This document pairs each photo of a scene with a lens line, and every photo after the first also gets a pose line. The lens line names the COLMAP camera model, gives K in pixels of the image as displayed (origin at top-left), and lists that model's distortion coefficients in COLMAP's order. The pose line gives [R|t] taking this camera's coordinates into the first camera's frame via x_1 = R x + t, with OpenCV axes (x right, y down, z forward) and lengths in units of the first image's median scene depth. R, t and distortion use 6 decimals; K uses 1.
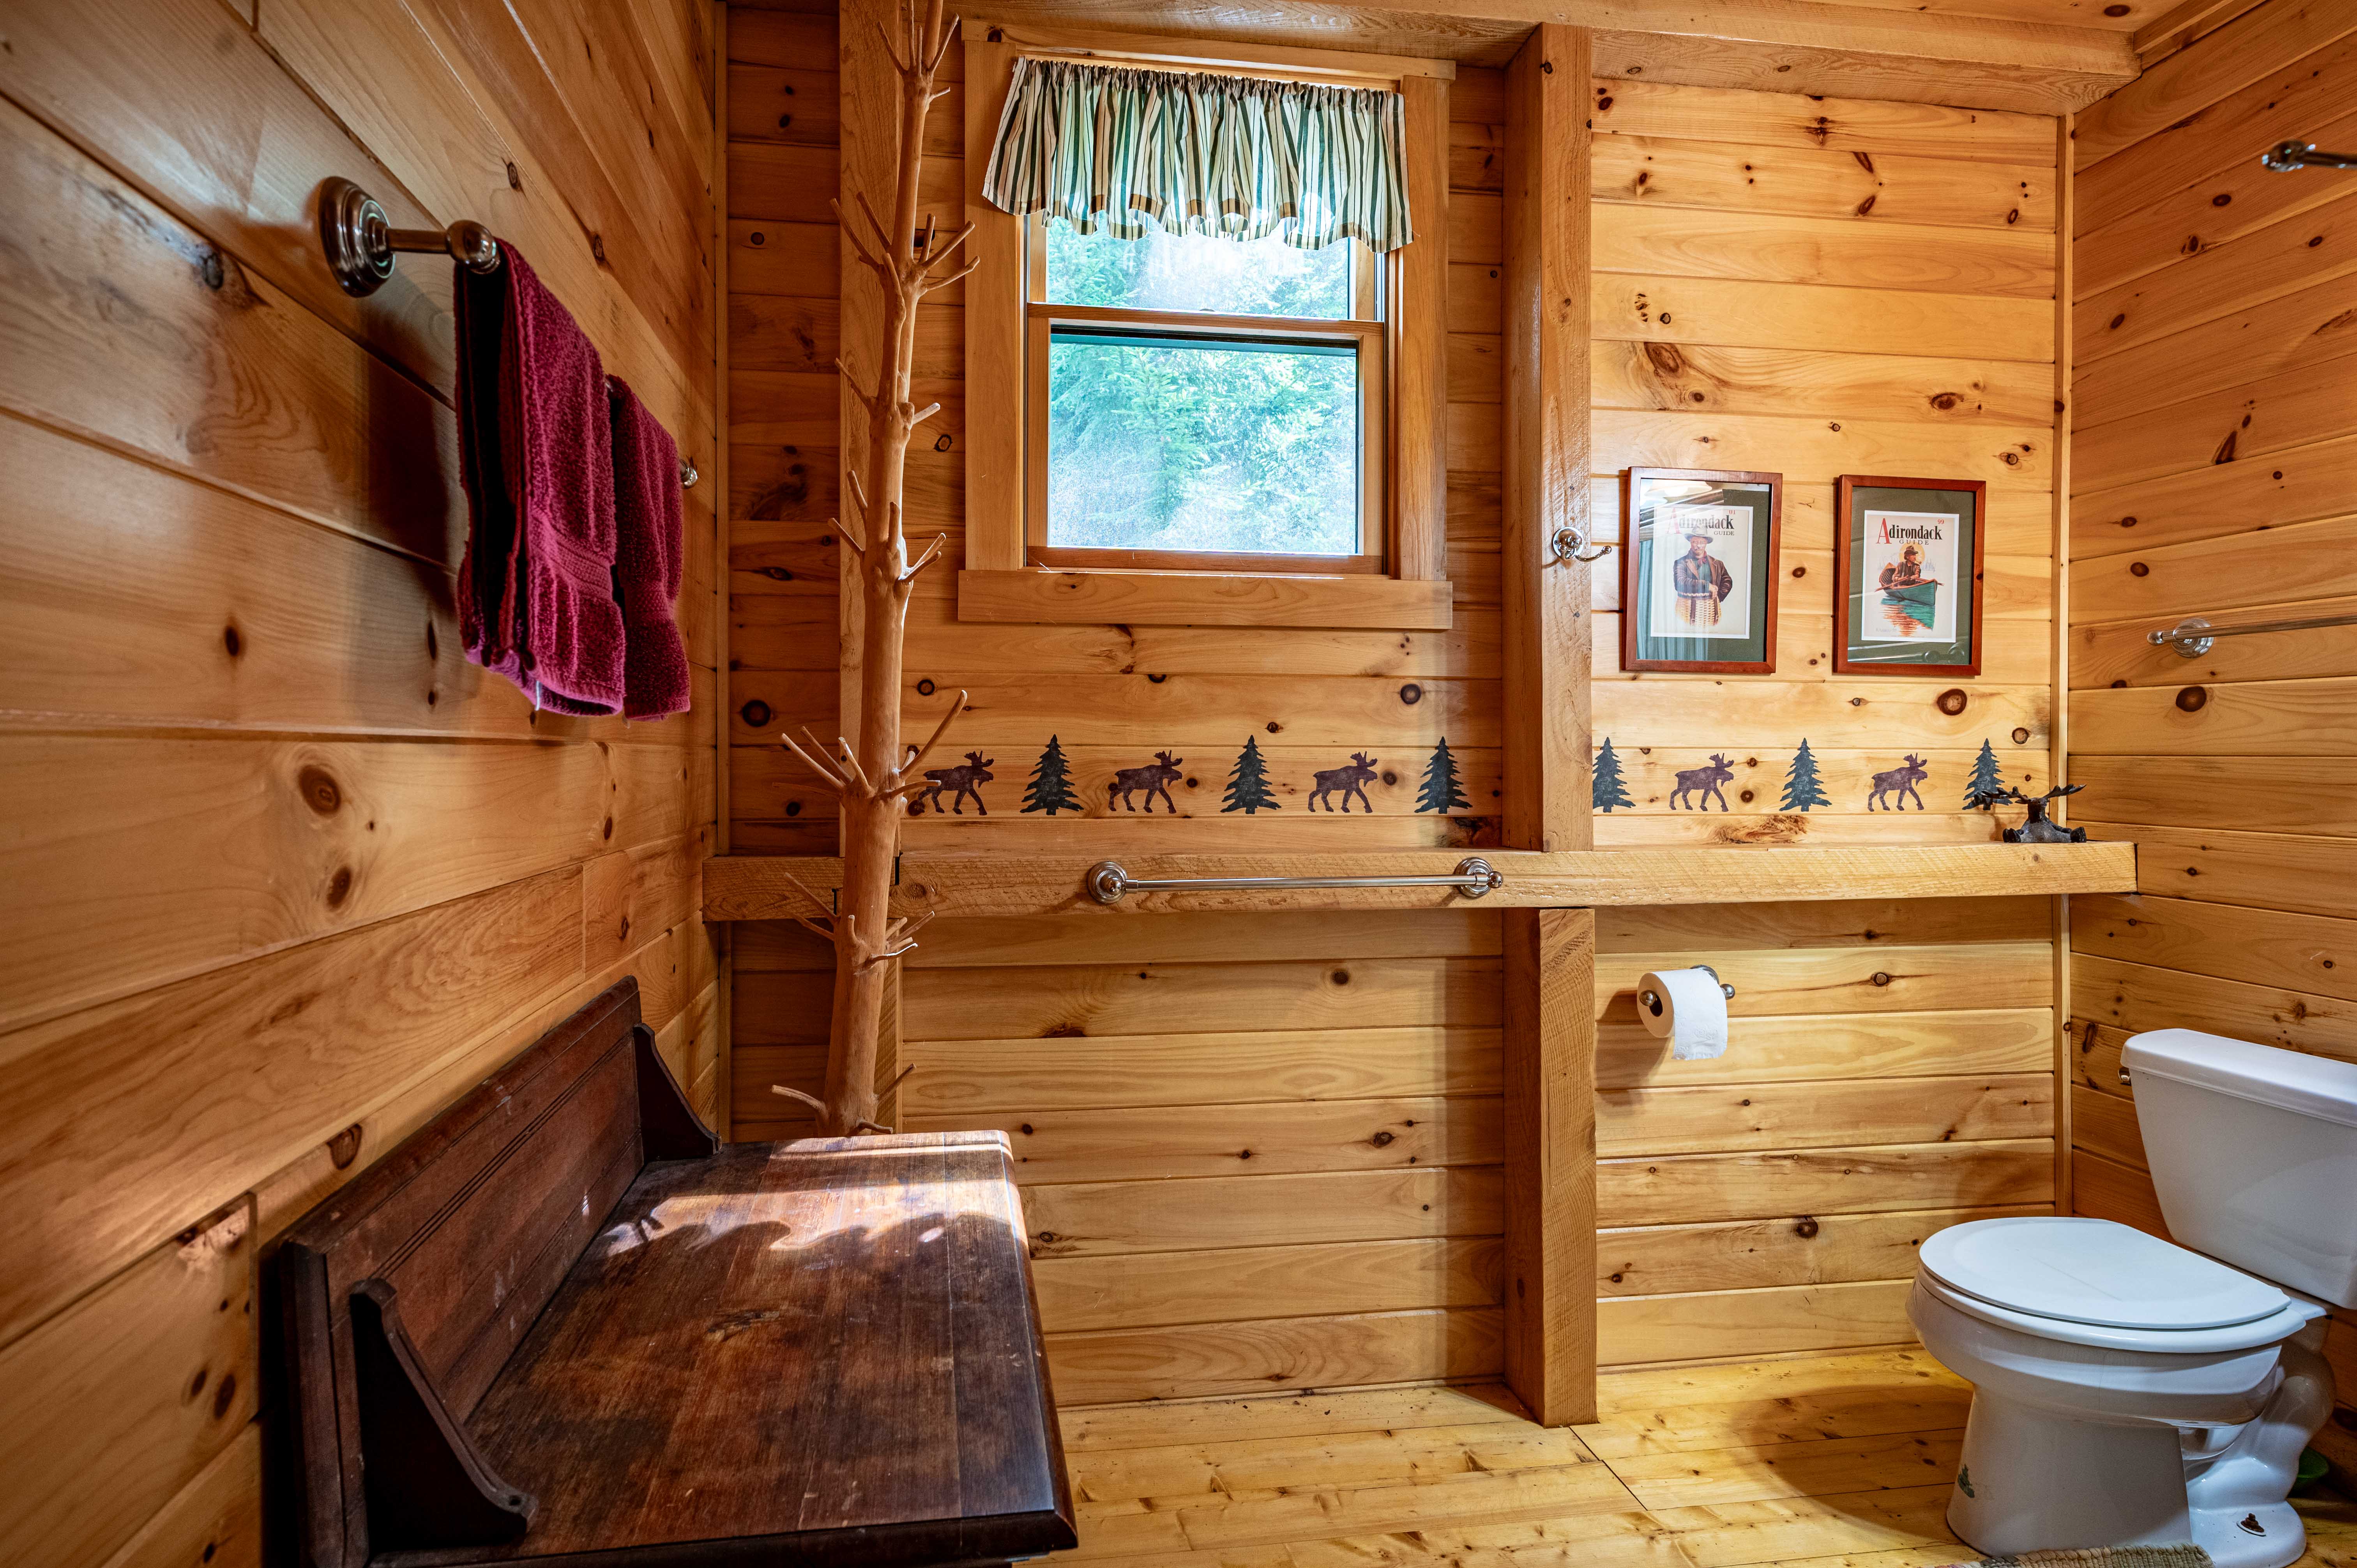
lens RADIAL K [[1163.0, 0, 1178.6], [0, 1163.0, 777.7], [0, 0, 1]] dist [-0.000248, -0.000035]
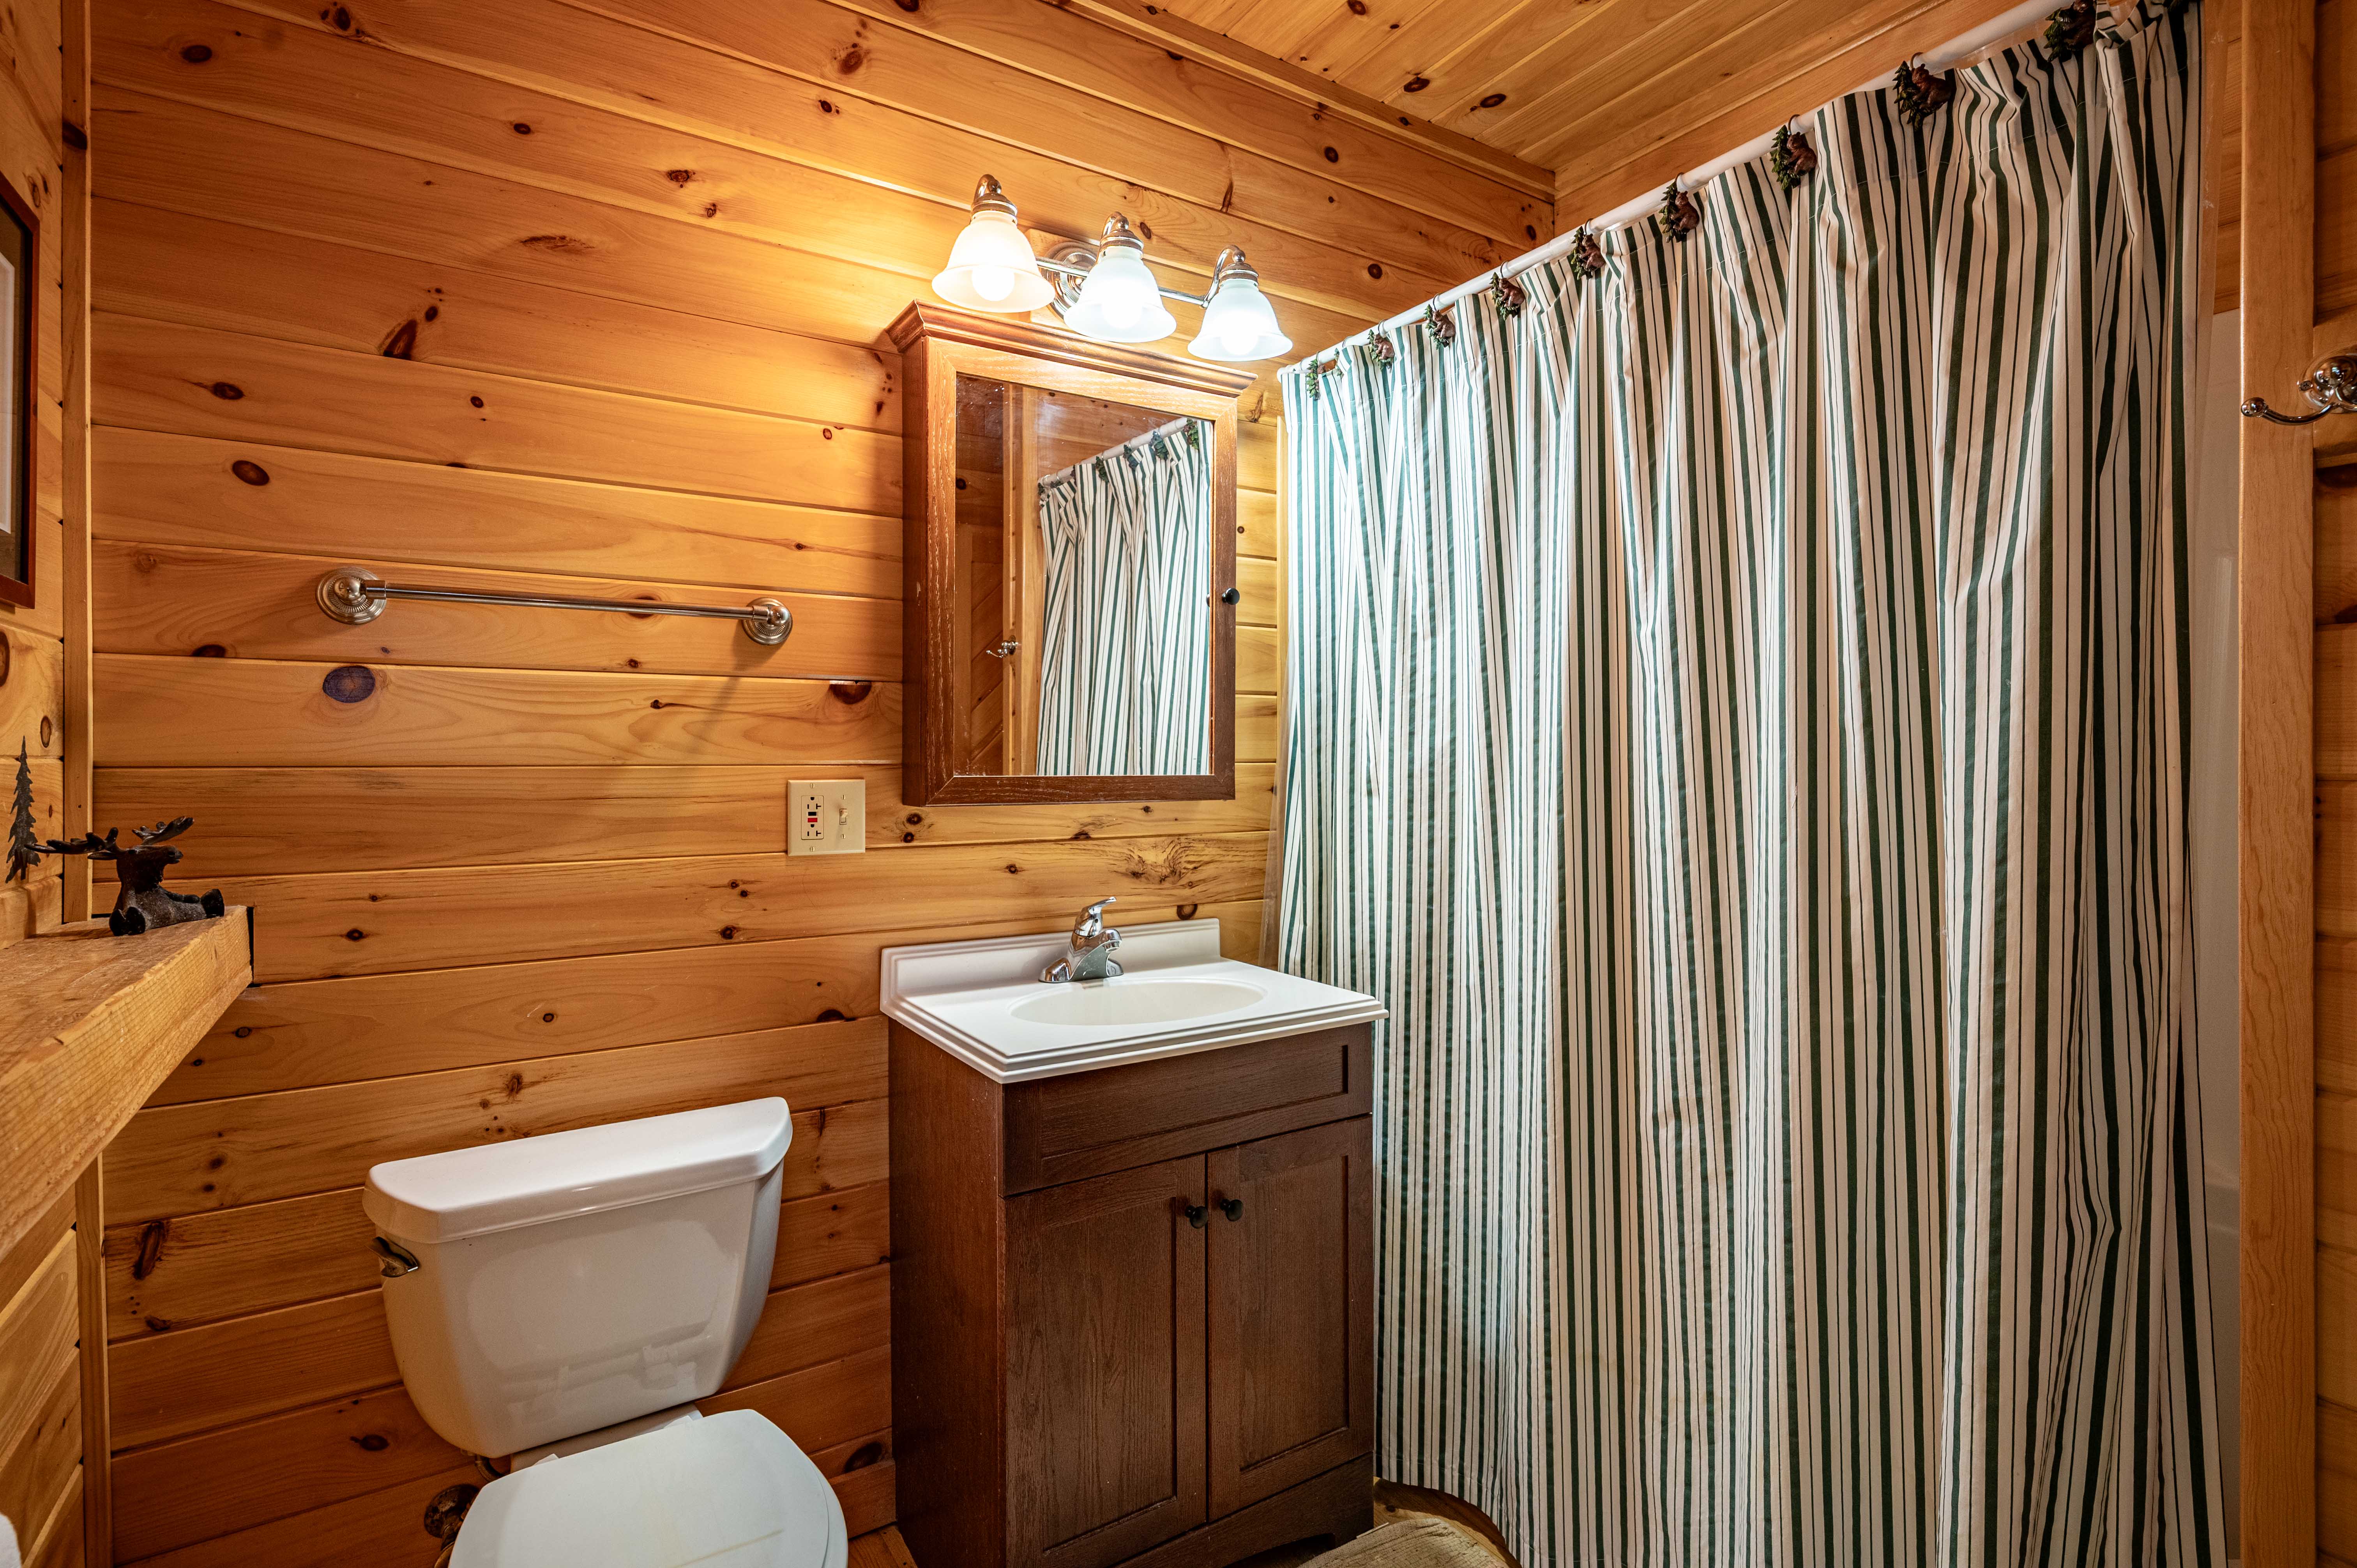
lens RADIAL K [[1126.3, 0, 1179.2], [0, 1126.3, 769.9], [0, 0, 1]] dist [0.004018, 0.000147]
pose [[-0.366298, -0.005292, 0.930483, 0.073435], [0.023236, 0.999620, 0.014832, -0.015852], [-0.930207, 0.027054, -0.366036, 0.812306]]
